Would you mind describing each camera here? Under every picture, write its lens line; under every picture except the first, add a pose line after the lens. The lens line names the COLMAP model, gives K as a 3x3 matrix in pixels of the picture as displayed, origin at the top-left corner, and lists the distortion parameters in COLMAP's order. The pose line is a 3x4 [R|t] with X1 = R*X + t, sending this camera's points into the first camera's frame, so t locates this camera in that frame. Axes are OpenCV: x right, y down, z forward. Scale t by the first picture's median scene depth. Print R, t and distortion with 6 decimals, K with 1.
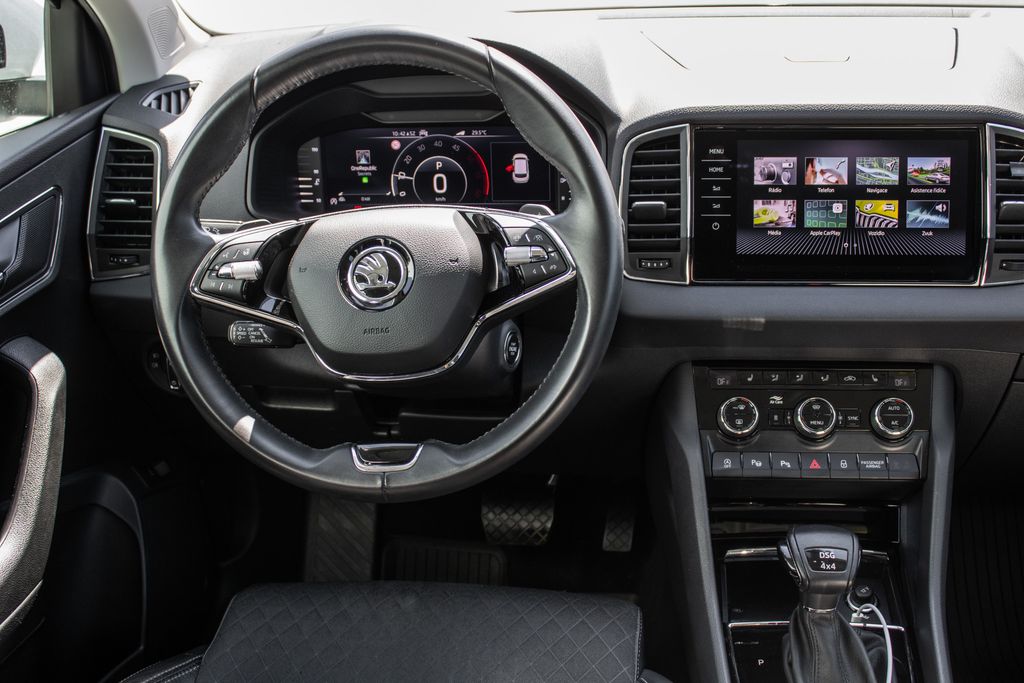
lens RADIAL K [[1087.1, 0, 512.0], [0, 1087.1, 341.5], [0, 0, 1]] dist [-0.099591, 0.047806]
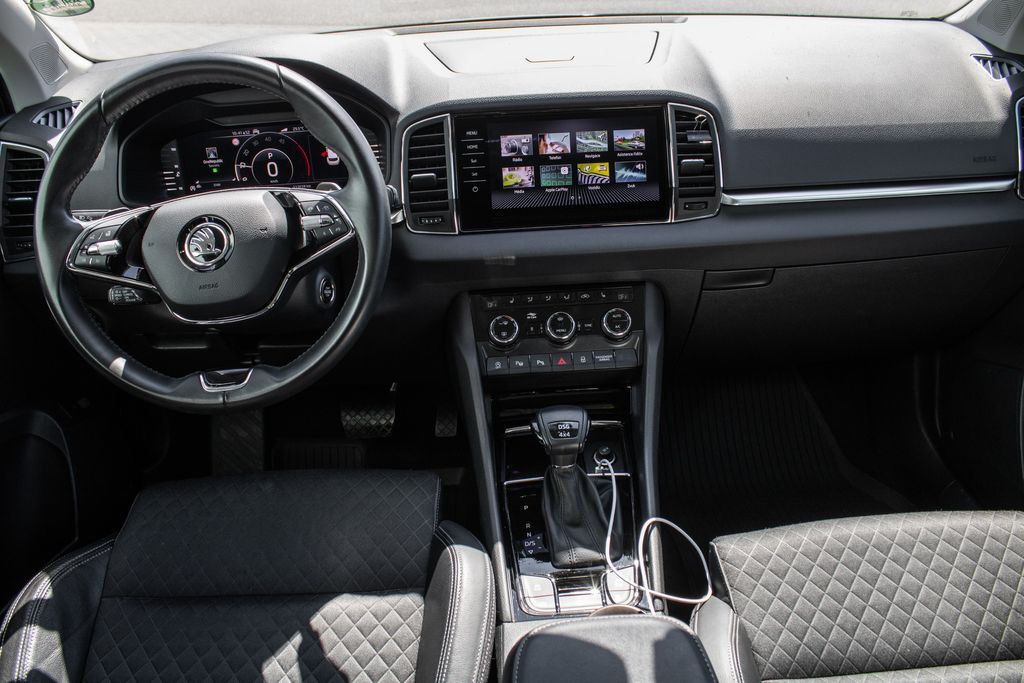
lens RADIAL K [[844.8, 0, 512.0], [0, 844.8, 341.5], [0, 0, 1]] dist [-0.166592, 0.141586]
pose [[0.990476, -0.074874, 0.115549, 0.100620], [0.066095, 0.994758, 0.078023, 0.002305], [-0.120785, -0.069643, 0.990233, -0.044933]]
